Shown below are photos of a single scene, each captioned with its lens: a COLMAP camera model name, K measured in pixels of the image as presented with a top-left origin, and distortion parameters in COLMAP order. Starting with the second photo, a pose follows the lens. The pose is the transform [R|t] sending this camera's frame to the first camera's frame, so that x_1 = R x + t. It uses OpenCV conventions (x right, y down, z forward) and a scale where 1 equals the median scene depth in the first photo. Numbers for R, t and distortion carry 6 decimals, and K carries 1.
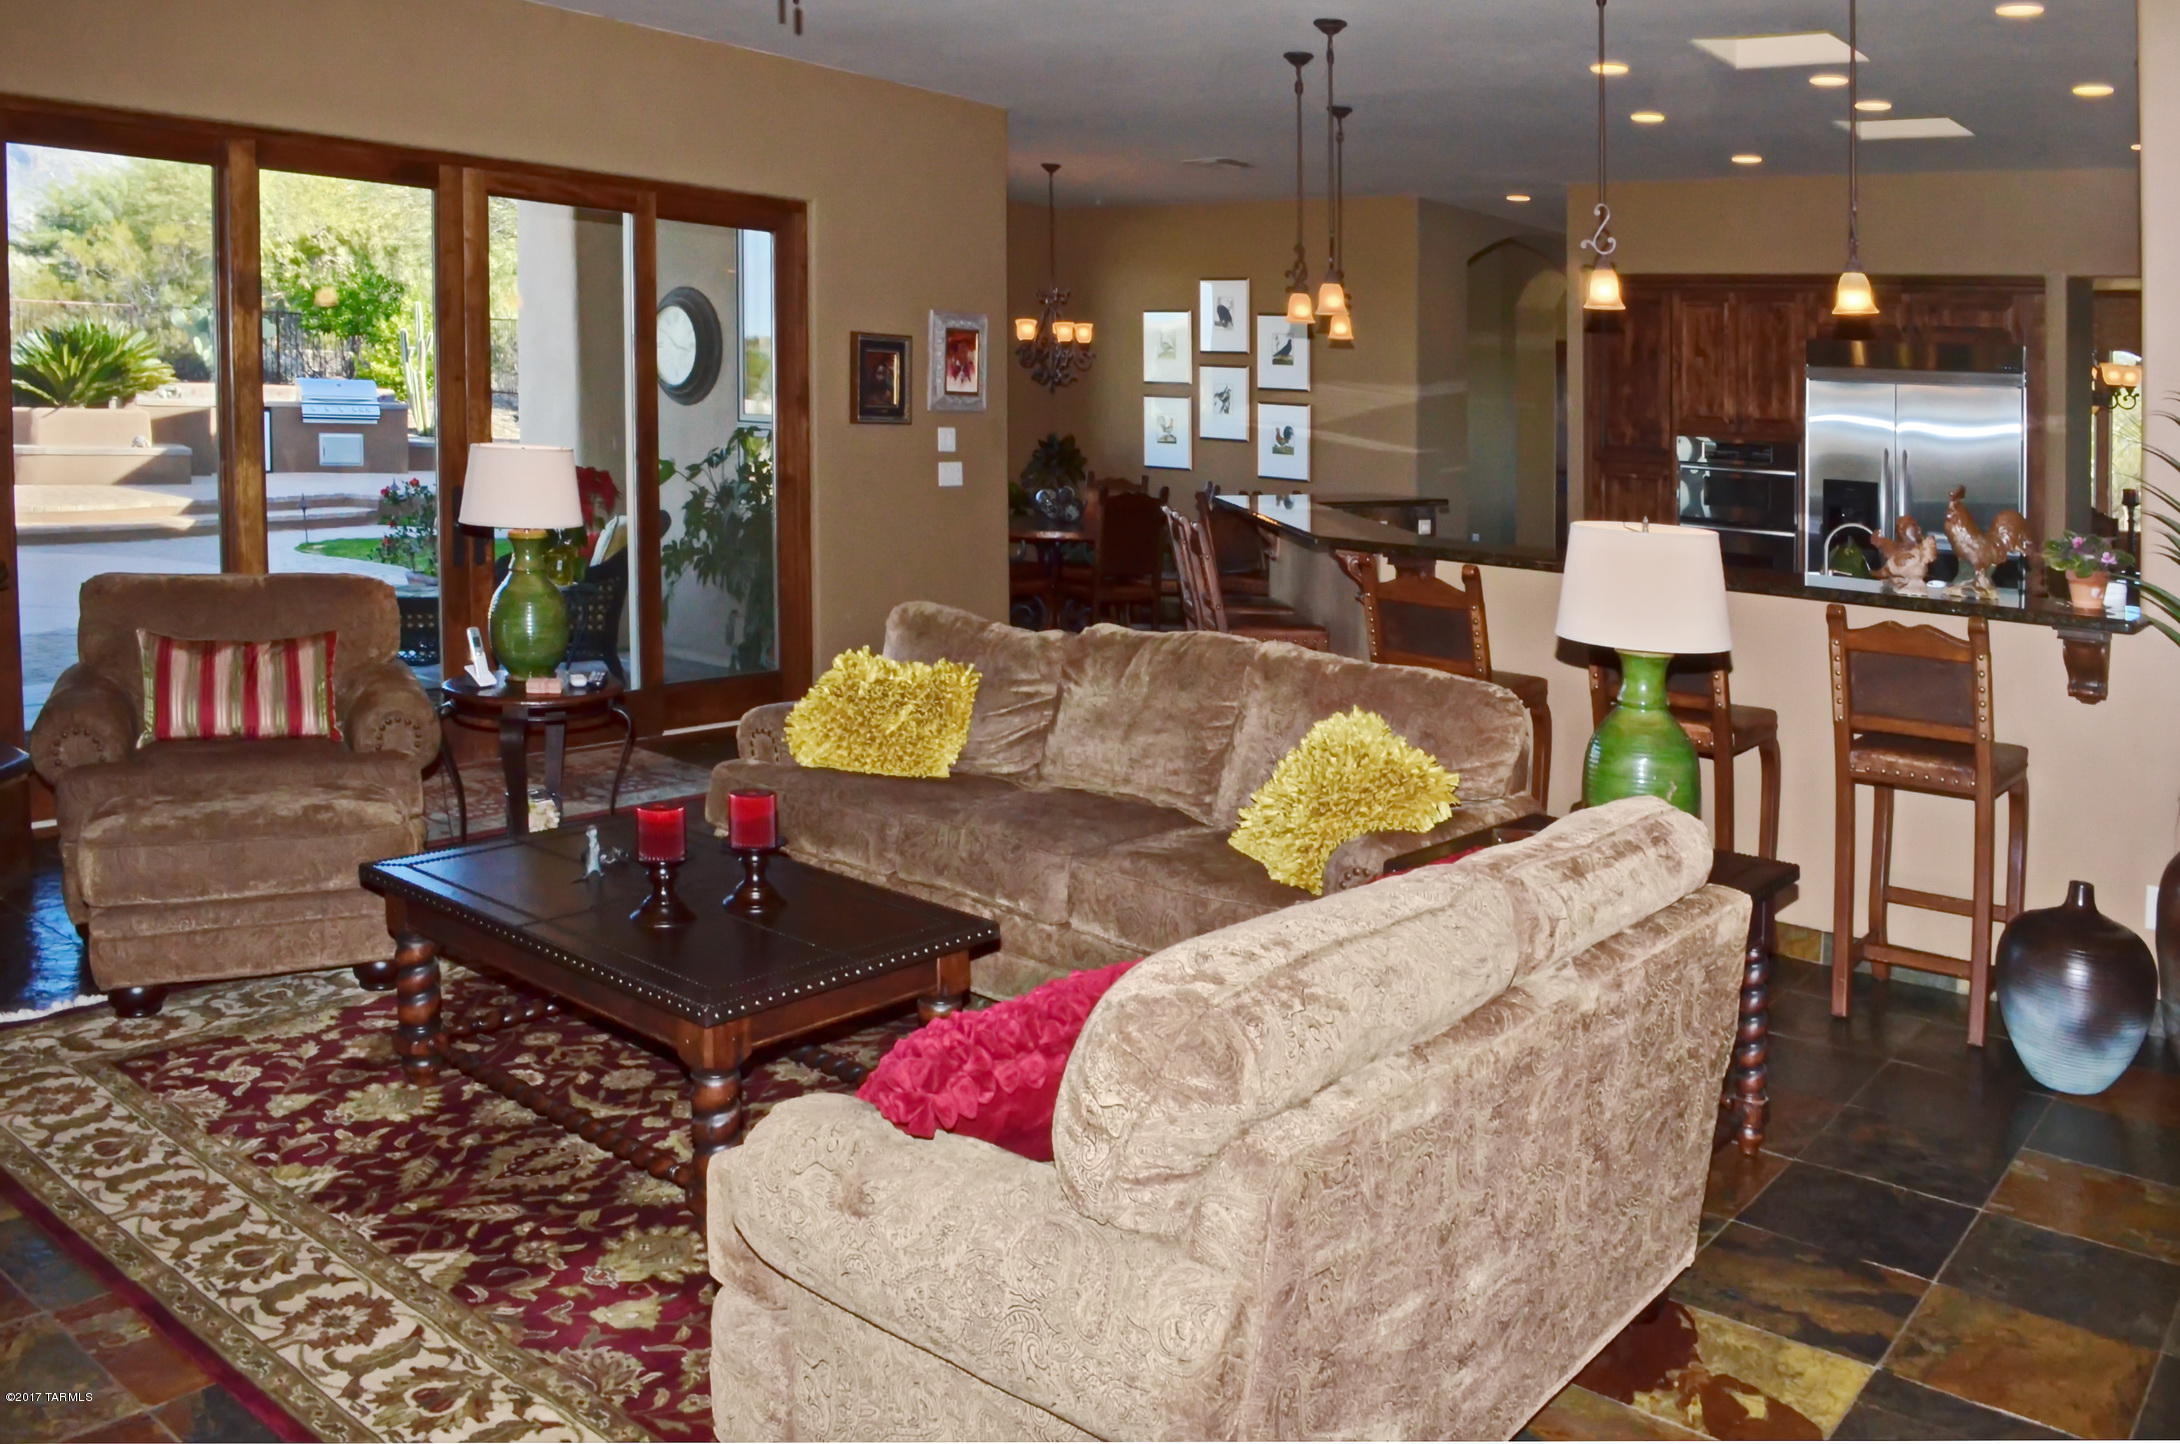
lens RADIAL K [[1749.4, 0, 1090.0], [0, 1749.4, 722.0], [0, 0, 1]] dist [-0.007278, -0.007101]
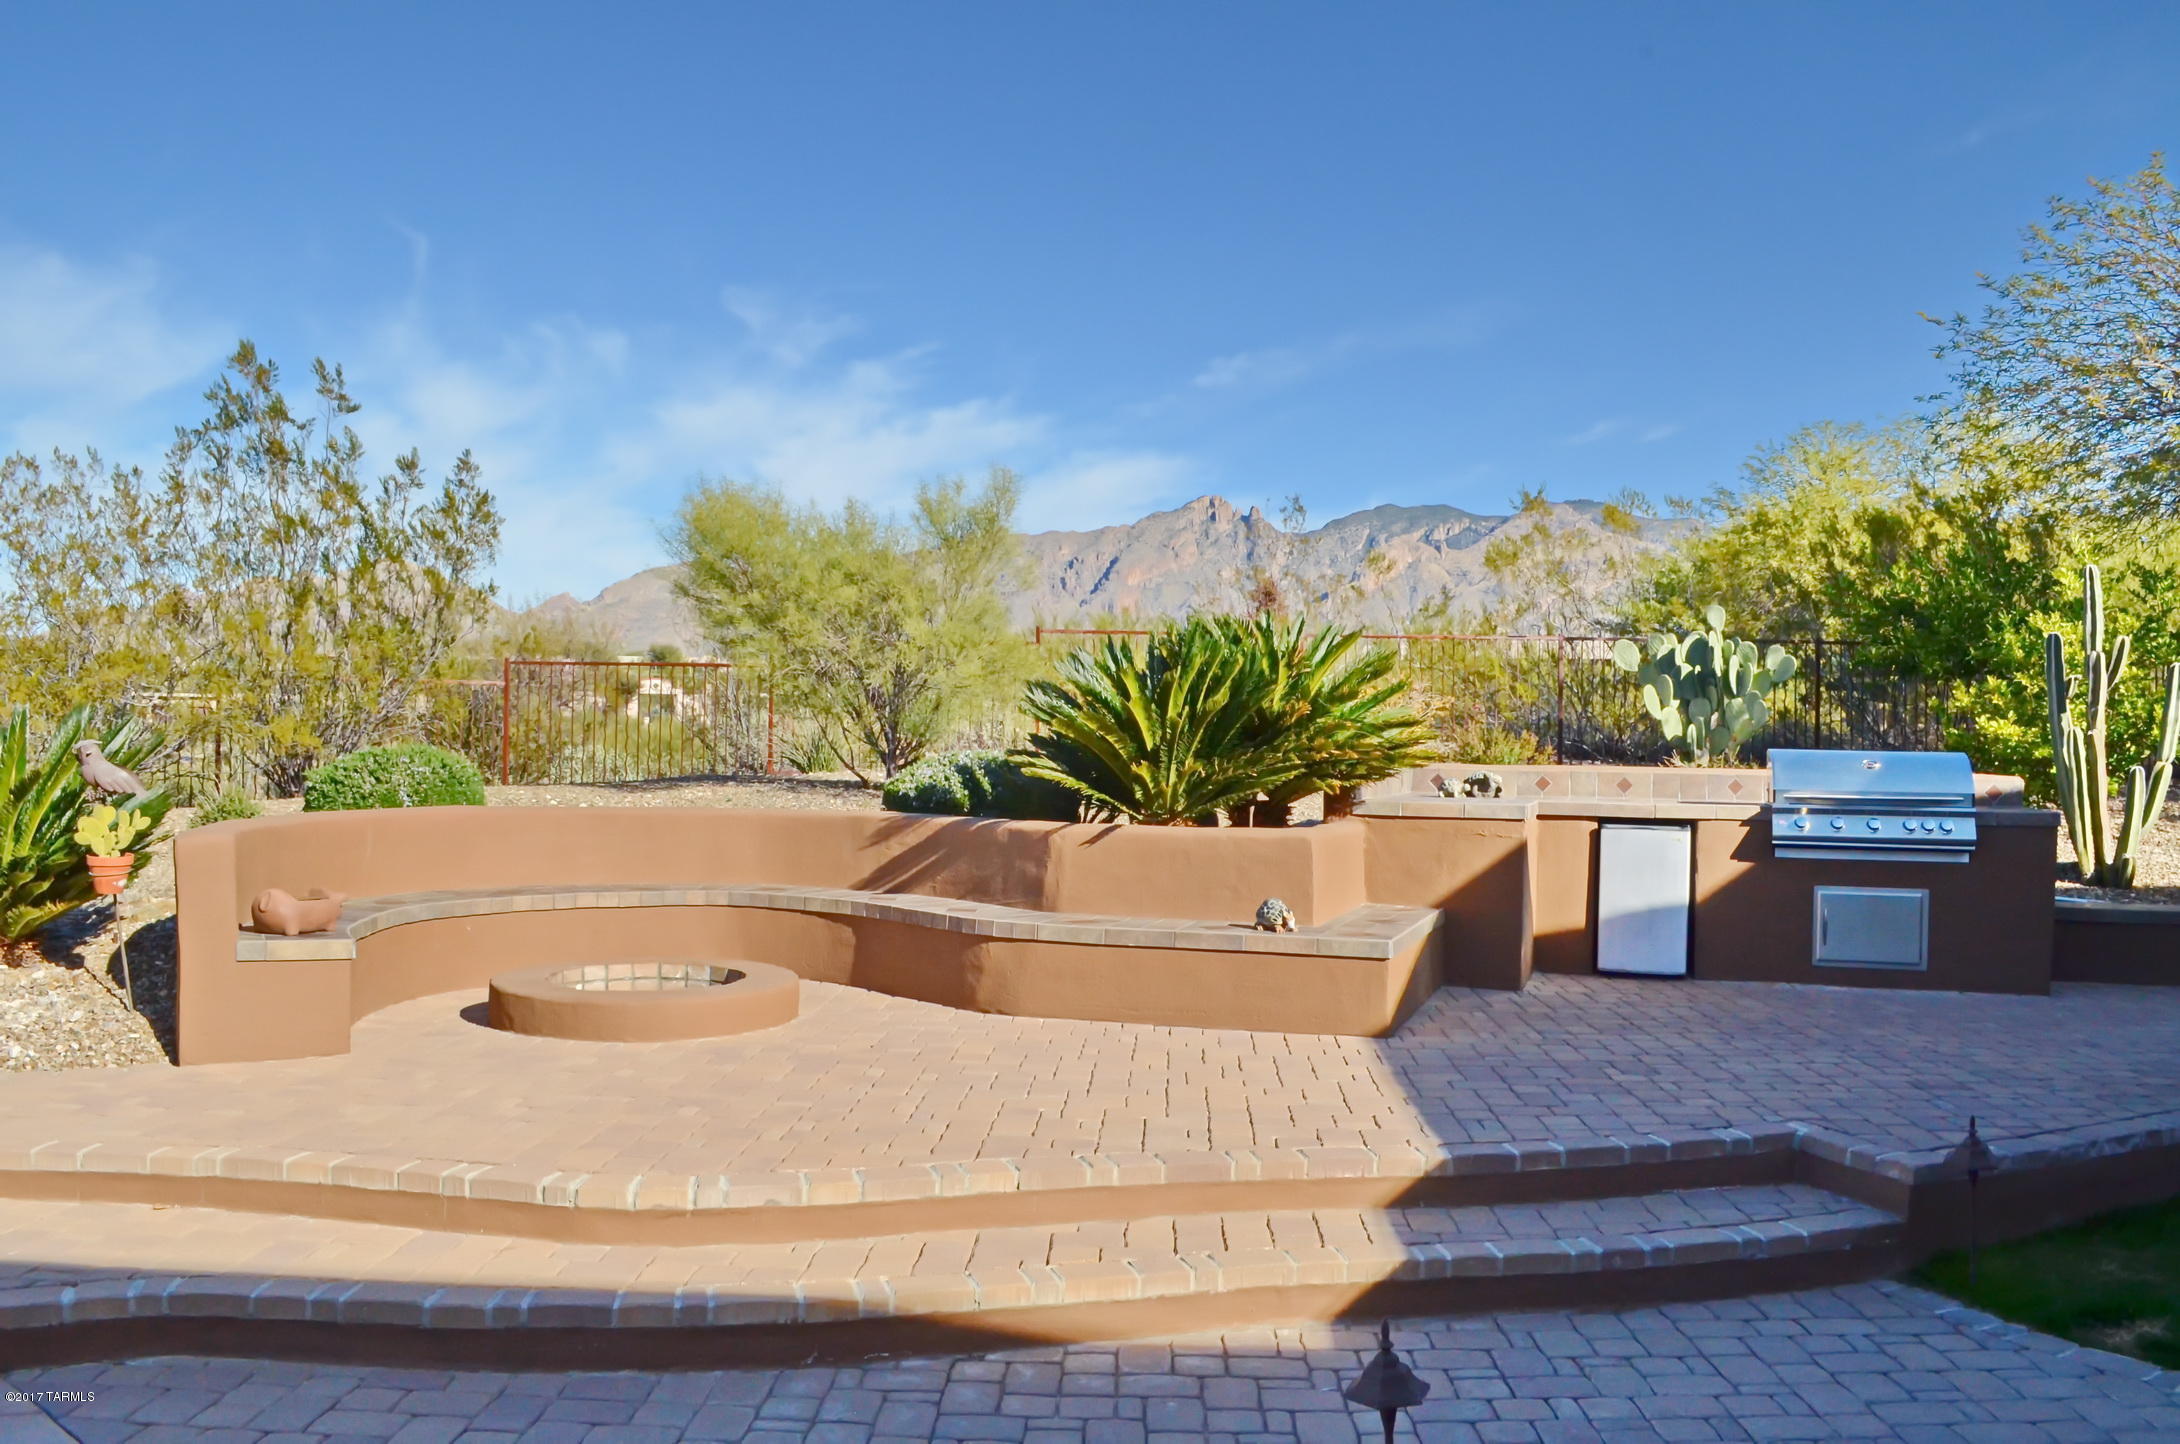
lens RADIAL K [[1749.4, 0, 1090.0], [0, 1749.4, 722.0], [0, 0, 1]] dist [-0.007278, -0.007101]
pose [[0.640891, -0.039088, -0.766636, -0.220430], [-0.134105, 0.977643, -0.161955, -0.104826], [0.755827, 0.206605, 0.621321, 0.566190]]
